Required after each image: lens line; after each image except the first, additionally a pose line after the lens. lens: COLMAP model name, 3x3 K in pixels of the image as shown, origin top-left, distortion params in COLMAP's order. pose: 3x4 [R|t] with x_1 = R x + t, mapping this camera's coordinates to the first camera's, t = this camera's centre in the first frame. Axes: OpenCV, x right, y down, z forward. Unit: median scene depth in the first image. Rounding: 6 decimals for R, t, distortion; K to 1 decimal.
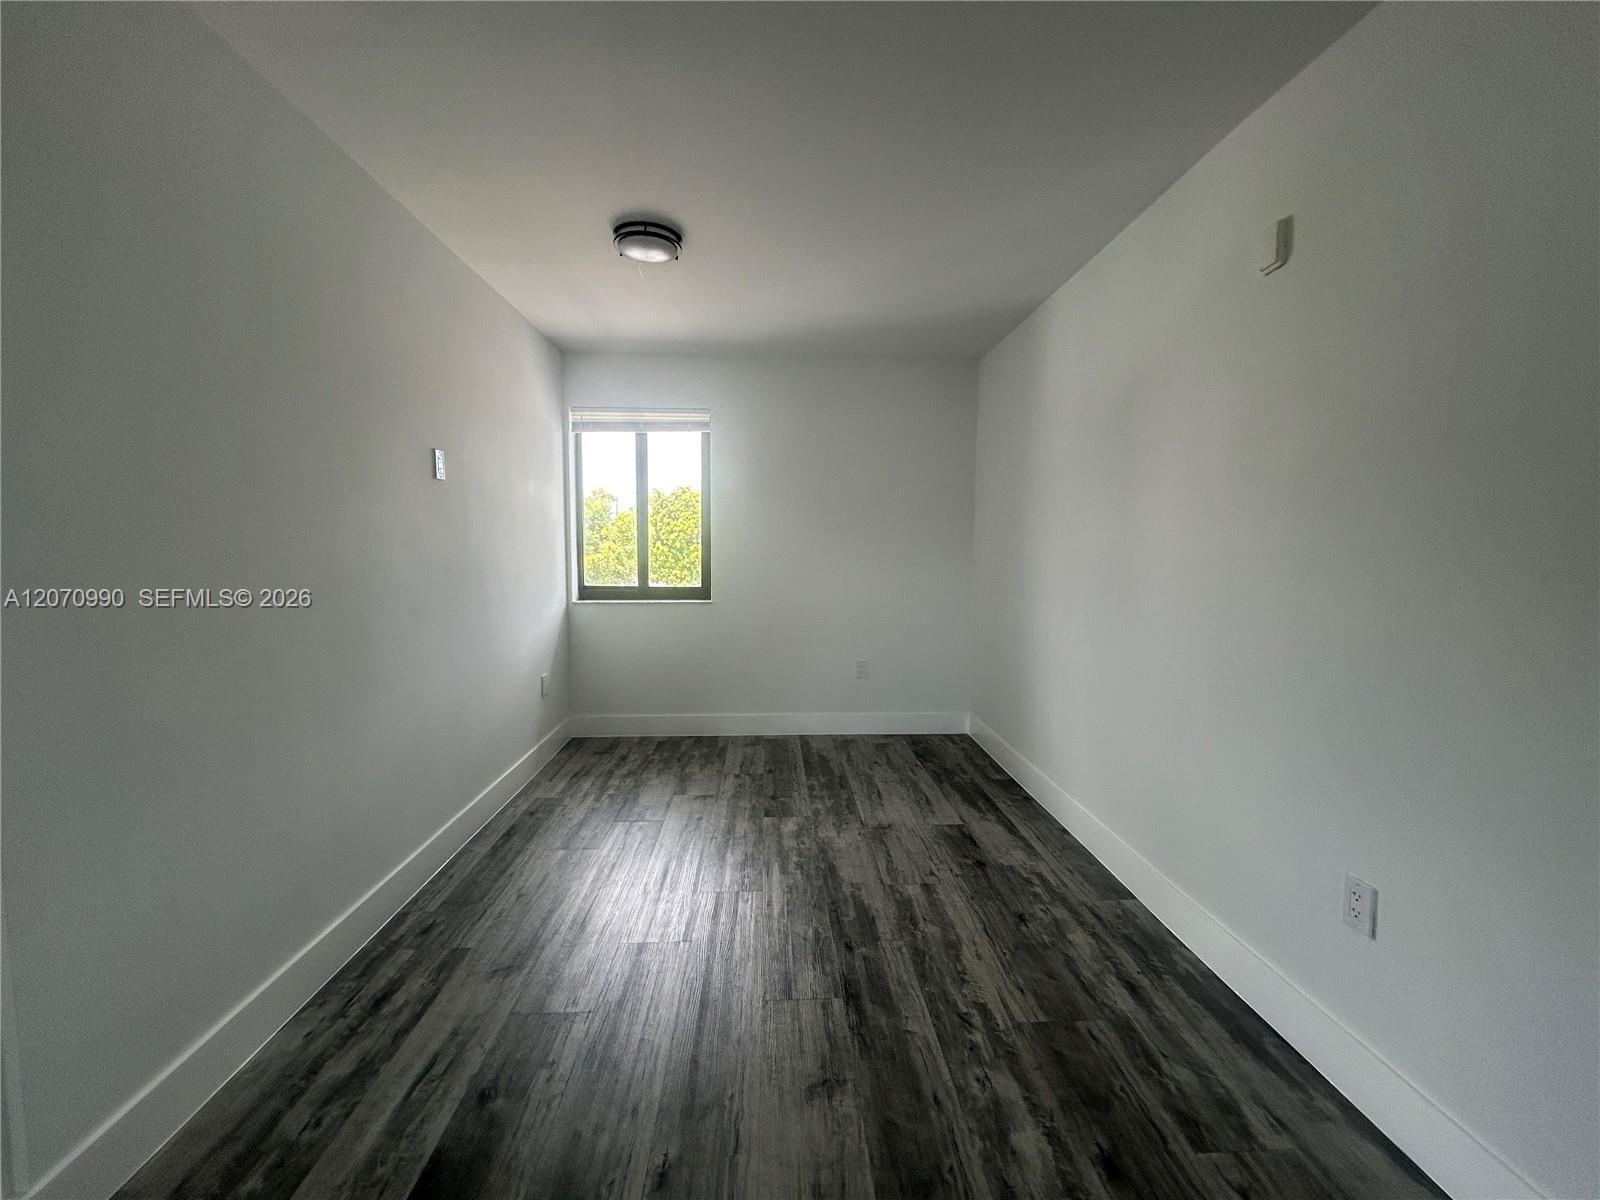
lens RADIAL K [[652.3, 0, 798.8], [0, 652.3, 594.7], [0, 0, 1]] dist [-0.003825, 0.003618]
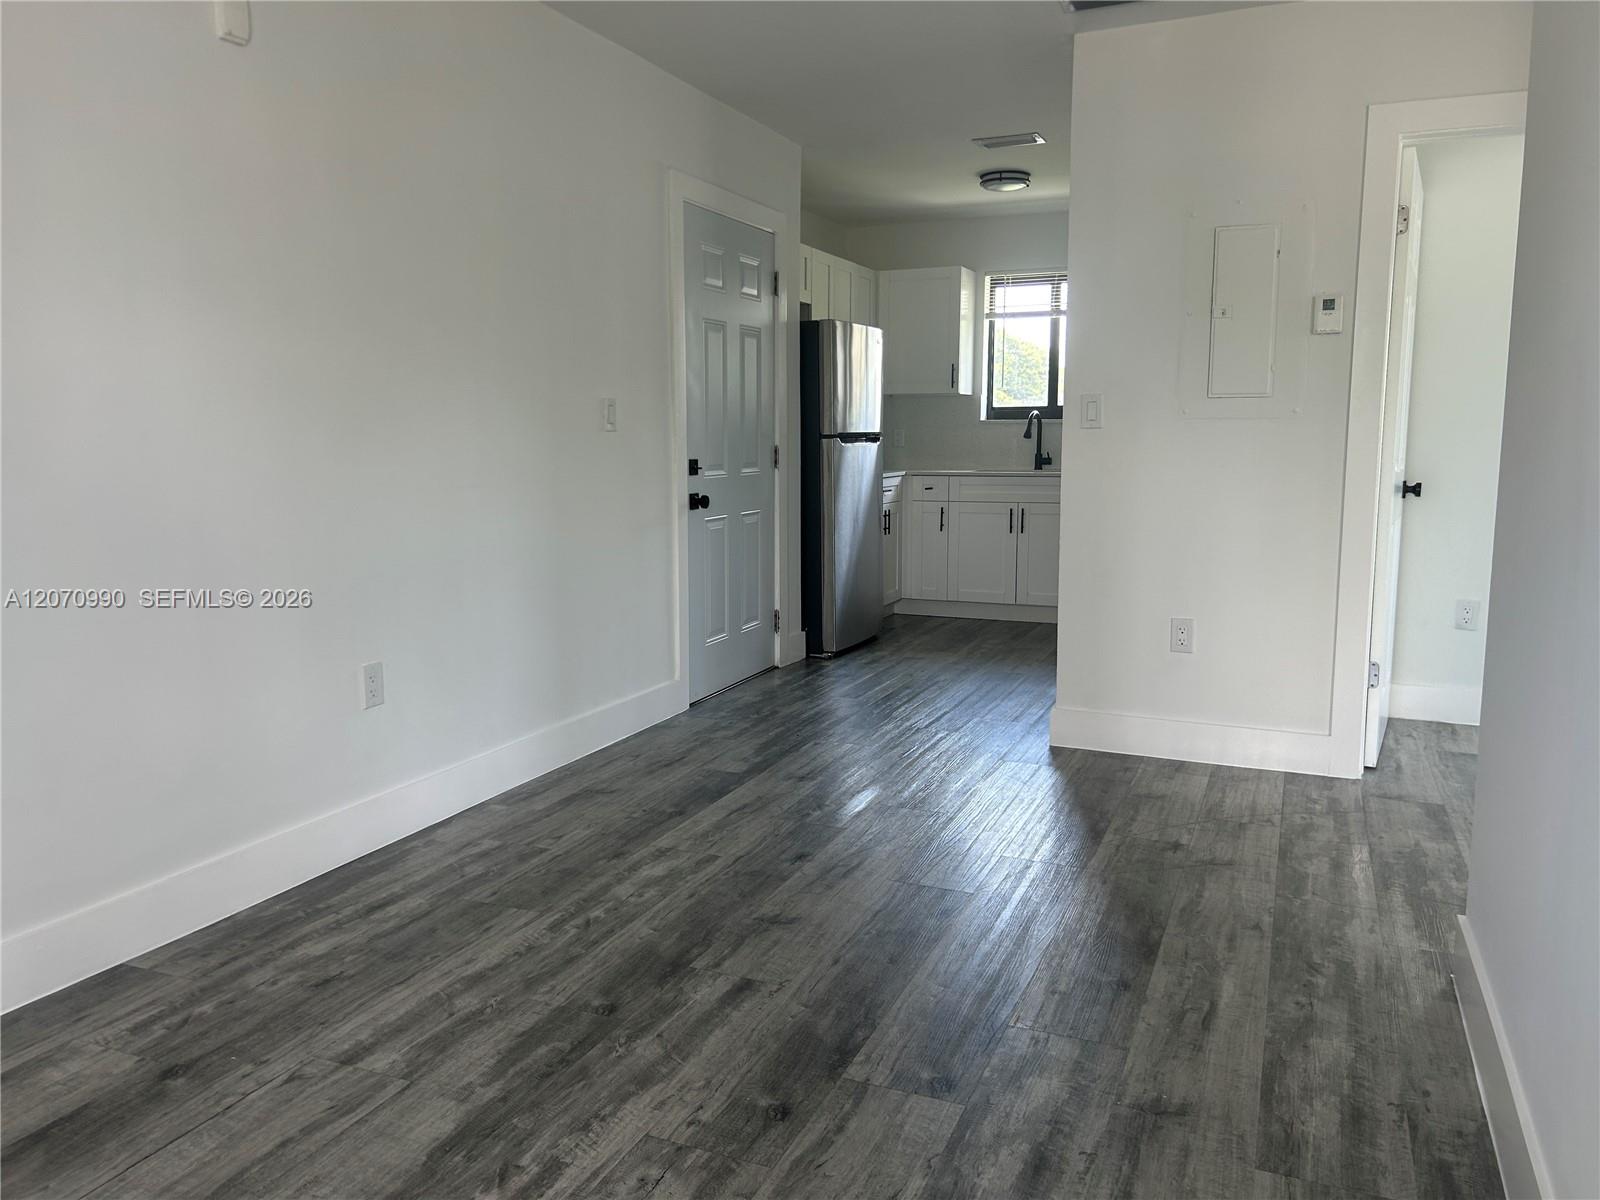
lens RADIAL K [[1211.0, 0, 794.1], [0, 1211.0, 600.4], [0, 0, 1]] dist [0.061070, -0.064665]
pose [[-0.901125, -0.064085, 0.428797, -0.434564], [0.028785, 0.977990, 0.206655, -0.061244], [-0.432603, 0.198565, -0.879447, 1.465810]]
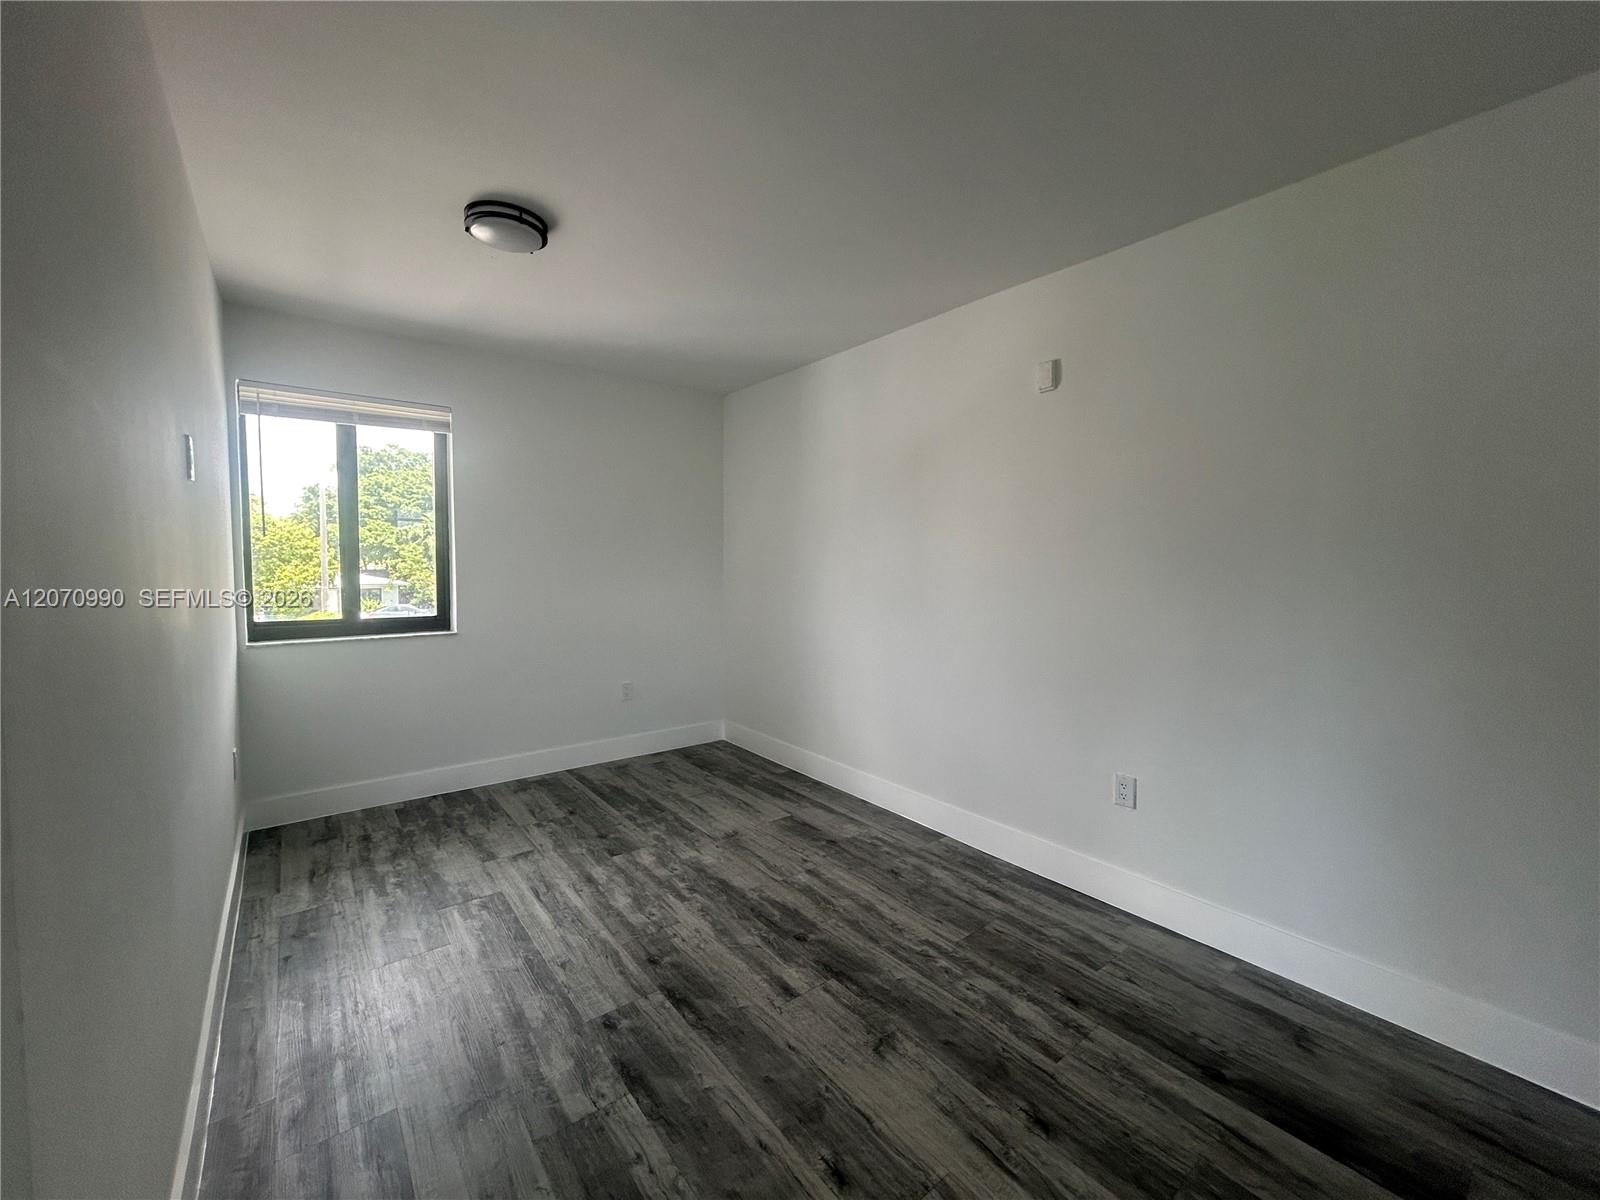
lens RADIAL K [[652.3, 0, 802.7], [0, 652.3, 595.3], [0, 0, 1]] dist [-0.003825, 0.003618]
pose [[0.812705, -0.032315, 0.581779, -0.421226], [0.042377, 0.999095, -0.003703, -0.025599], [-0.581132, 0.027664, 0.813339, 0.069469]]
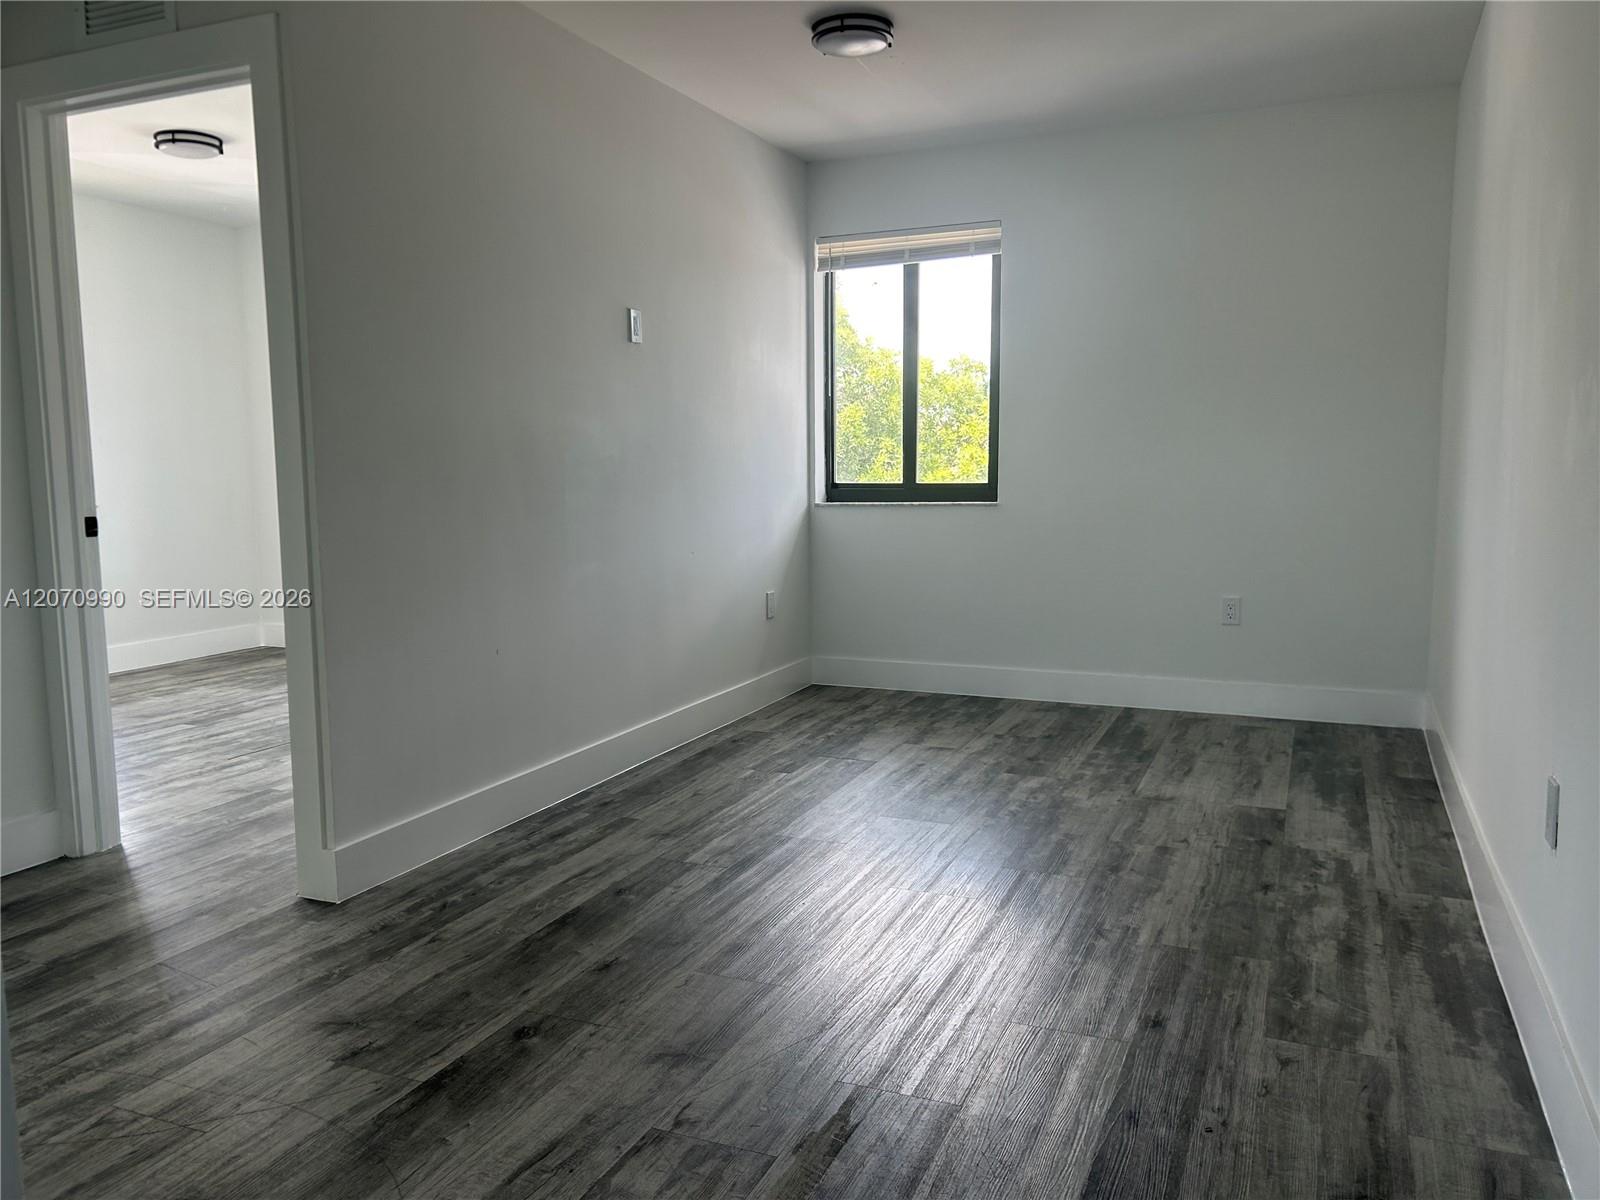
lens RADIAL K [[1211.0, 0, 786.8], [0, 1211.0, 593.6], [0, 0, 1]] dist [0.061070, -0.064665]
pose [[0.895553, 0.035915, -0.443504, 0.386588], [-0.020888, 0.999032, 0.038724, 0.098902], [0.444465, -0.025415, 0.895436, -0.412976]]
